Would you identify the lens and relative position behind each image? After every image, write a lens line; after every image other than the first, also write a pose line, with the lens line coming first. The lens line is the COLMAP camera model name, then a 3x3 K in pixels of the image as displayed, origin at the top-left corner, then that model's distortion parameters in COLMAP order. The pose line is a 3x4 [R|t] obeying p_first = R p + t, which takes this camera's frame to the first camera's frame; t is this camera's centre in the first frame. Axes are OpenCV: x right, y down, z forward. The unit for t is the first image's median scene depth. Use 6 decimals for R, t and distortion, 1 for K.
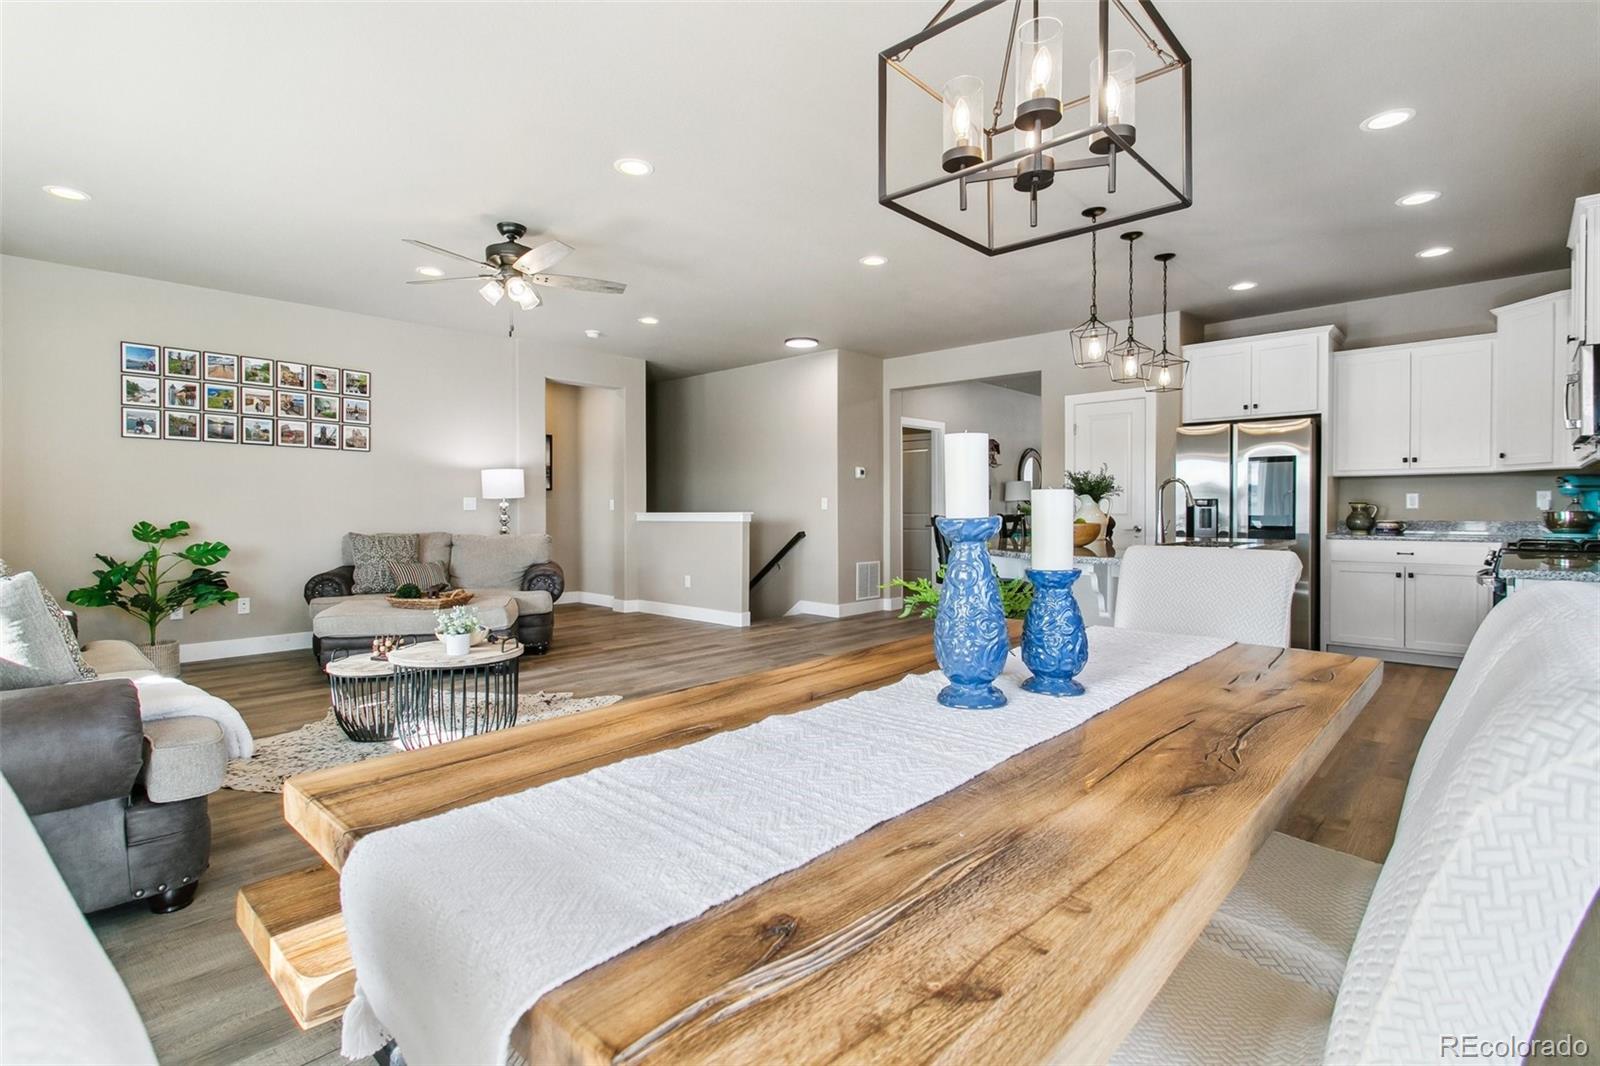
lens RADIAL K [[767.0, 0, 800.2], [0, 767.0, 515.0], [0, 0, 1]] dist [0.002908, 0.001893]
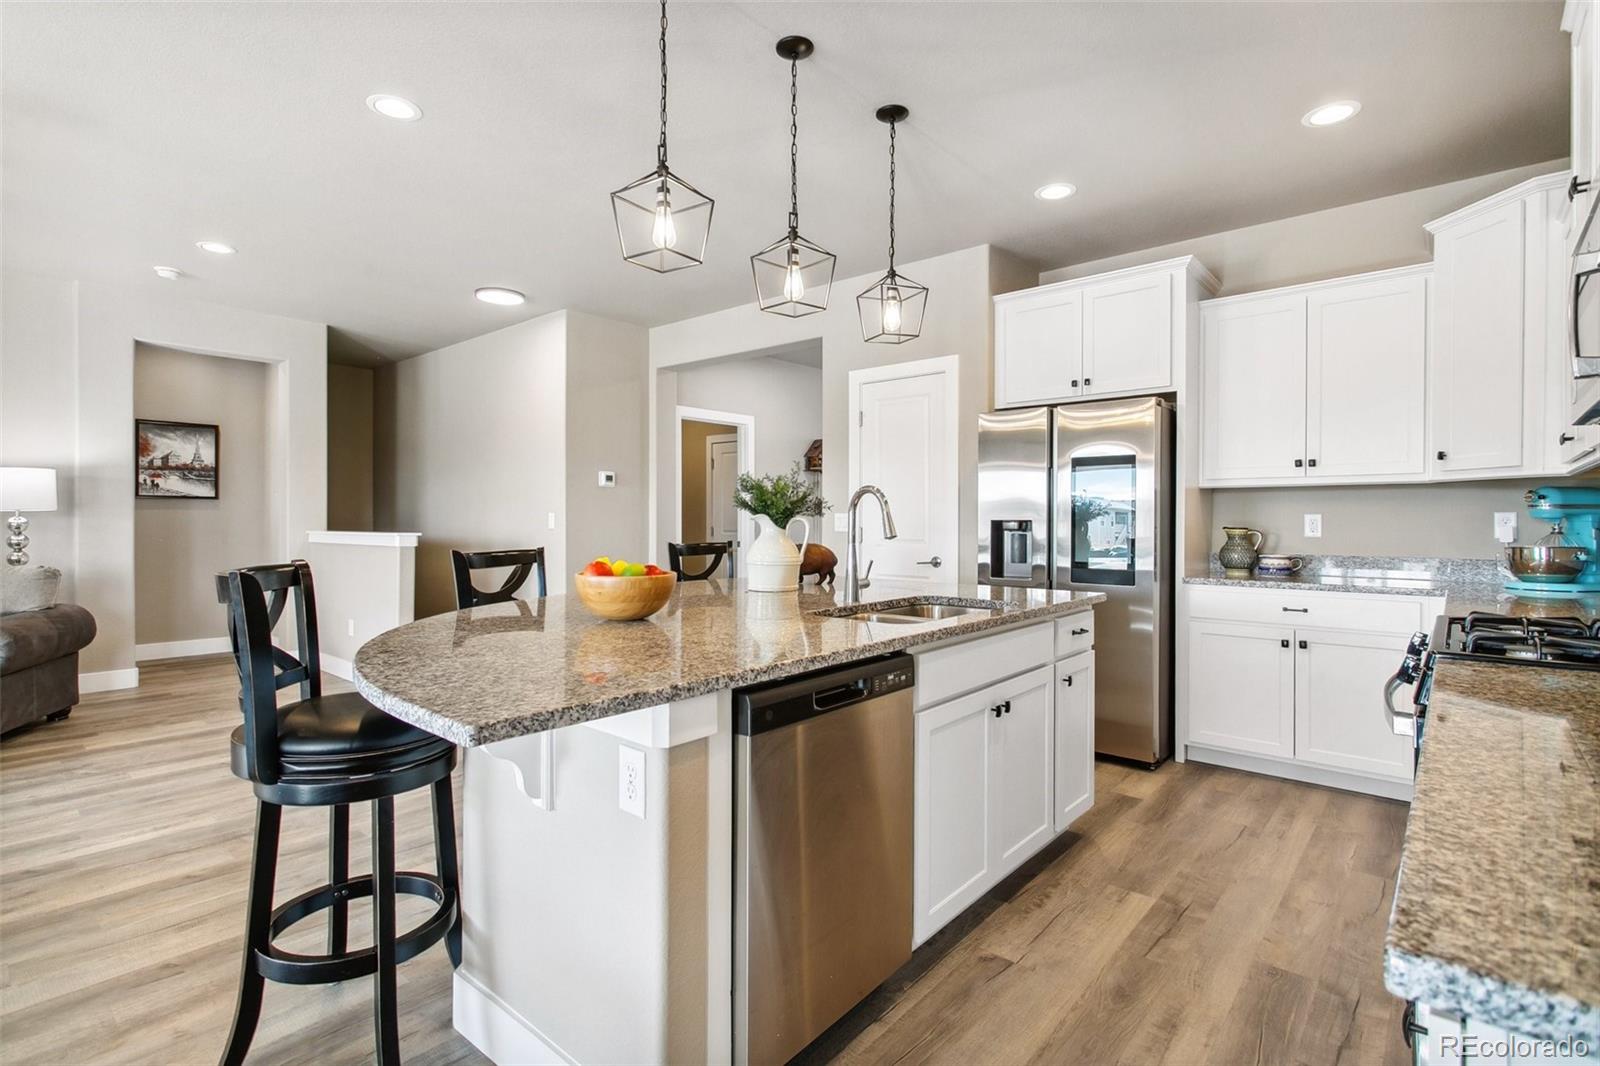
lens RADIAL K [[772.7, 0, 796.3], [0, 772.7, 518.2], [0, 0, 1]] dist [0.003665, 0.000881]
pose [[0.999194, 0.006723, 0.039566, 0.327916], [-0.006301, 0.999922, -0.010782, -0.014811], [-0.039635, 0.010524, 0.999159, 0.354125]]
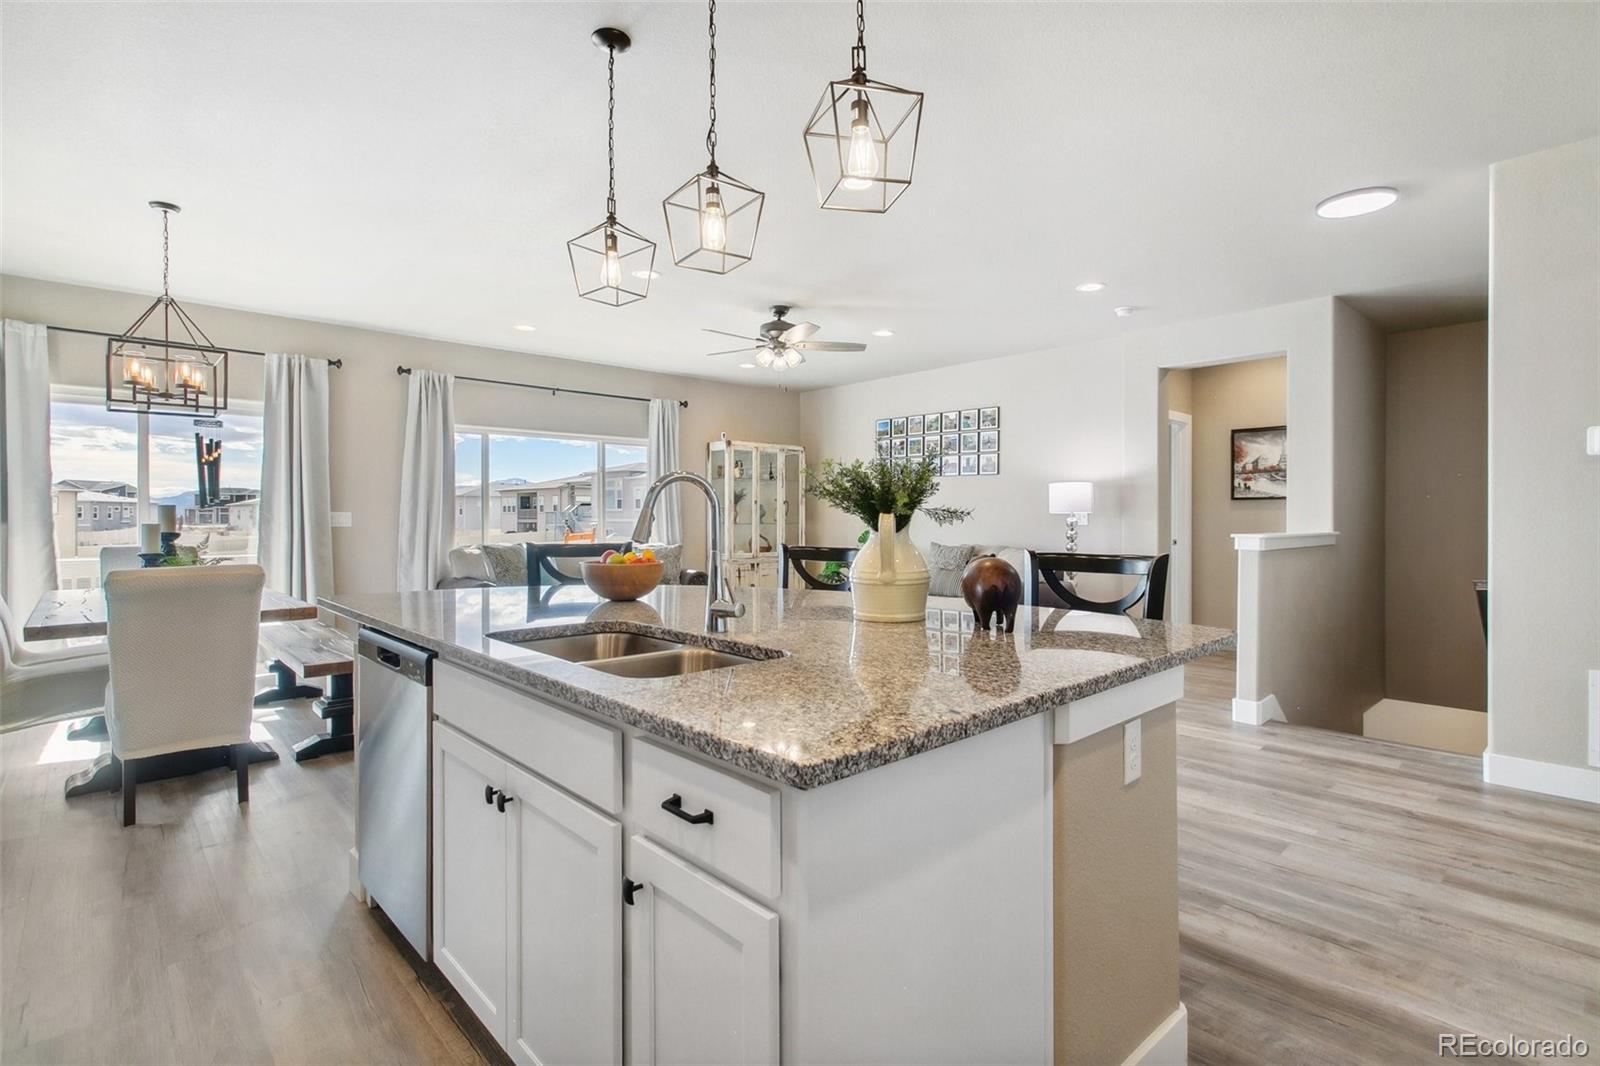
lens RADIAL K [[767.0, 0, 800.2], [0, 767.0, 515.0], [0, 0, 1]] dist [0.002908, 0.001893]
pose [[-0.065945, 0.000053, -0.997823, 0.714820], [-0.006921, 0.999976, 0.000510, -0.020960], [0.997799, 0.006939, -0.065943, 0.879736]]
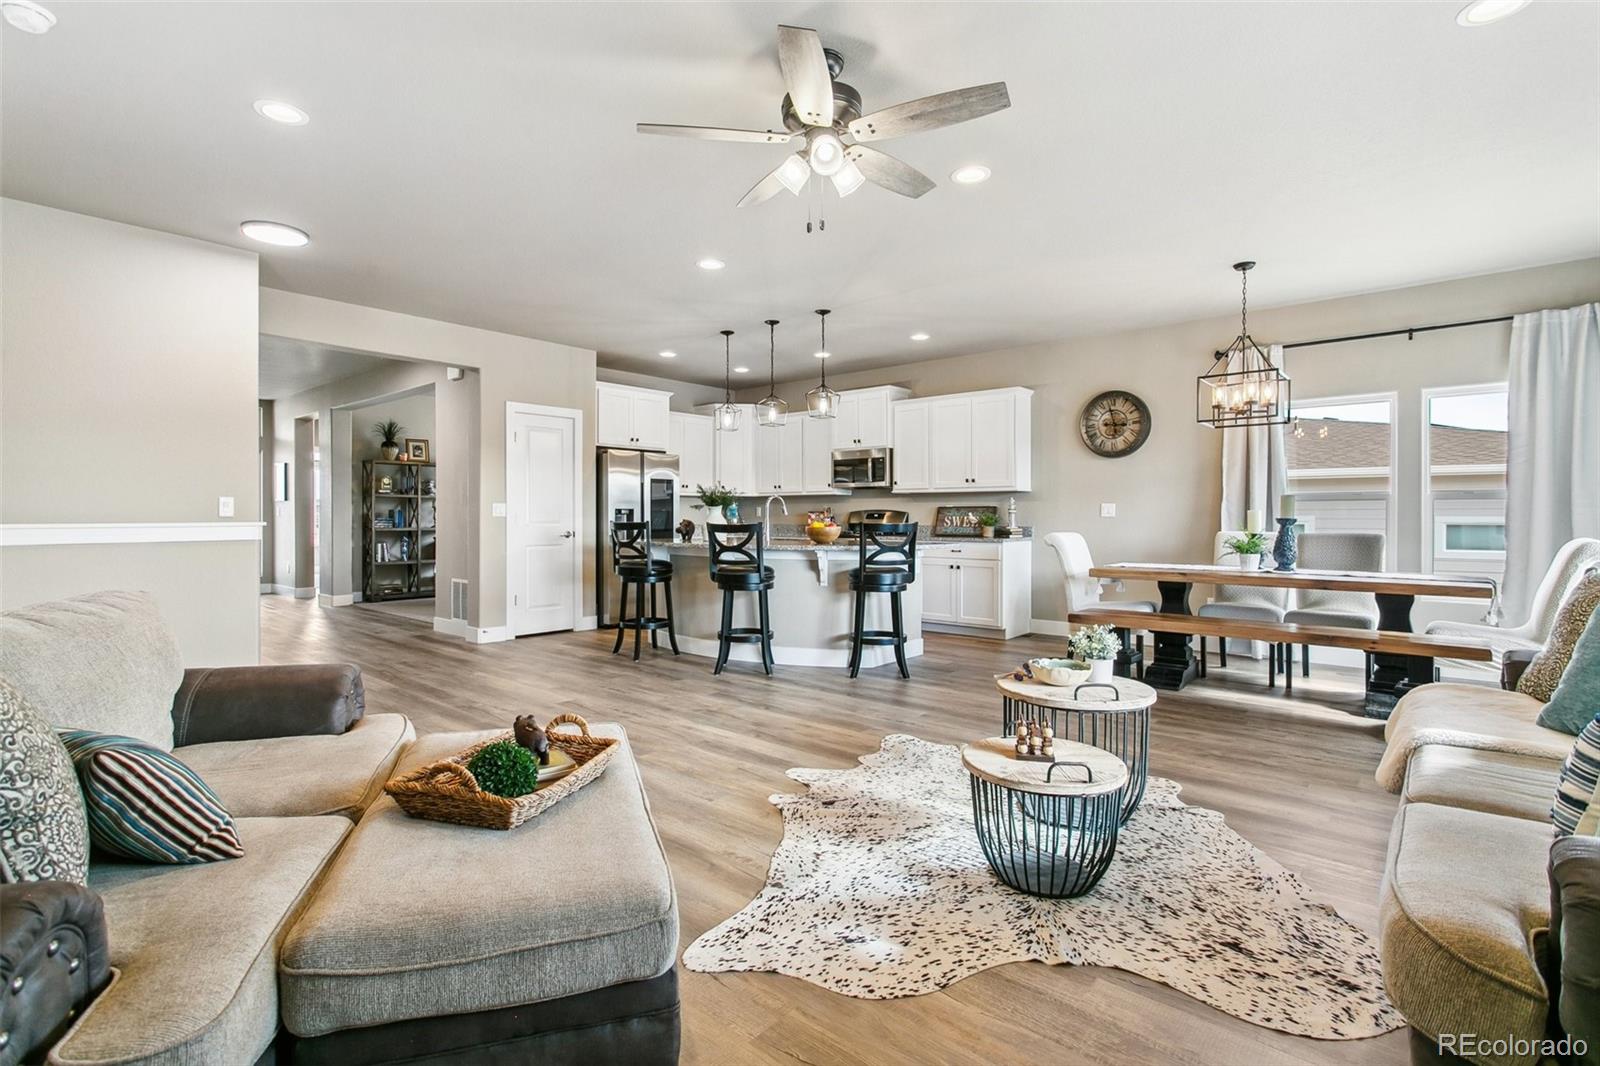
lens RADIAL K [[754.2, 0, 798.2], [0, 754.2, 511.2], [0, 0, 1]] dist [0.006088, 0.000164]
pose [[-0.036132, 0.010282, 0.999294, -0.764312], [0.007071, 0.999925, -0.010033, -0.002857], [-0.999322, 0.006704, -0.036202, 0.811334]]
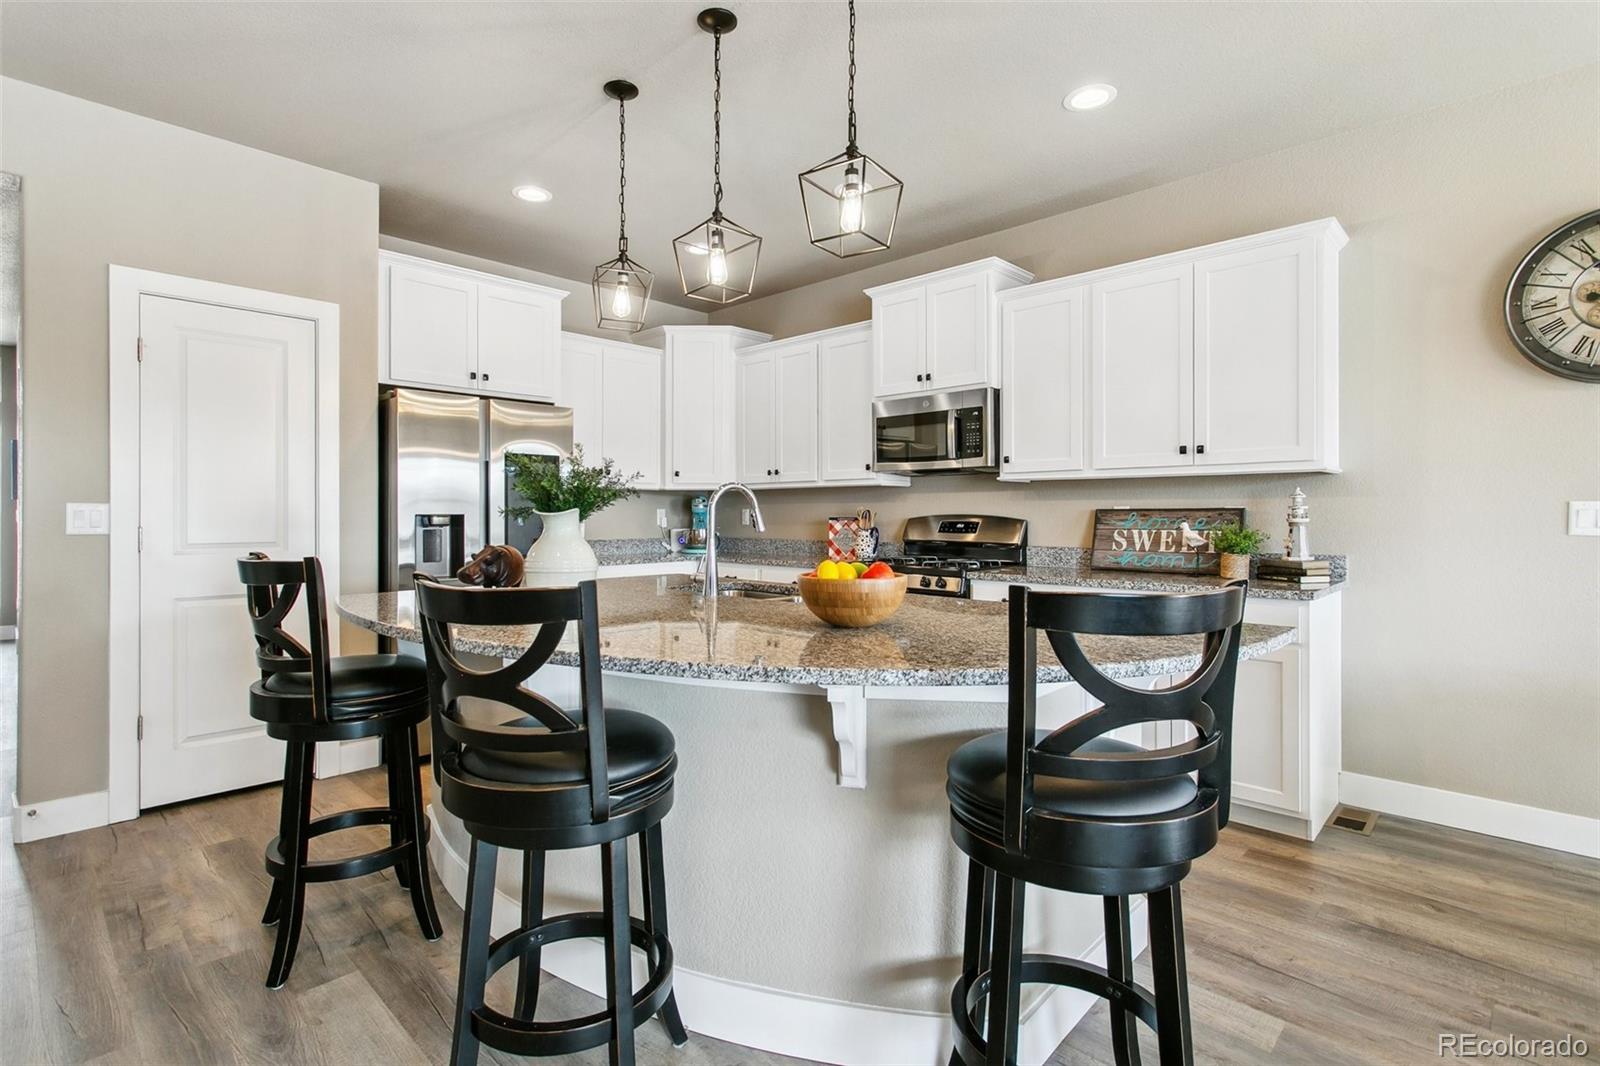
lens RADIAL K [[763.5, 0, 779.8], [0, 763.5, 525.2], [0, 0, 1]] dist [0.001507, 0.000434]
pose [[0.034683, -0.009200, 0.999356, -0.073528], [0.007155, 0.999934, 0.008957, -0.016965], [-0.999373, 0.006840, 0.034746, 0.759744]]
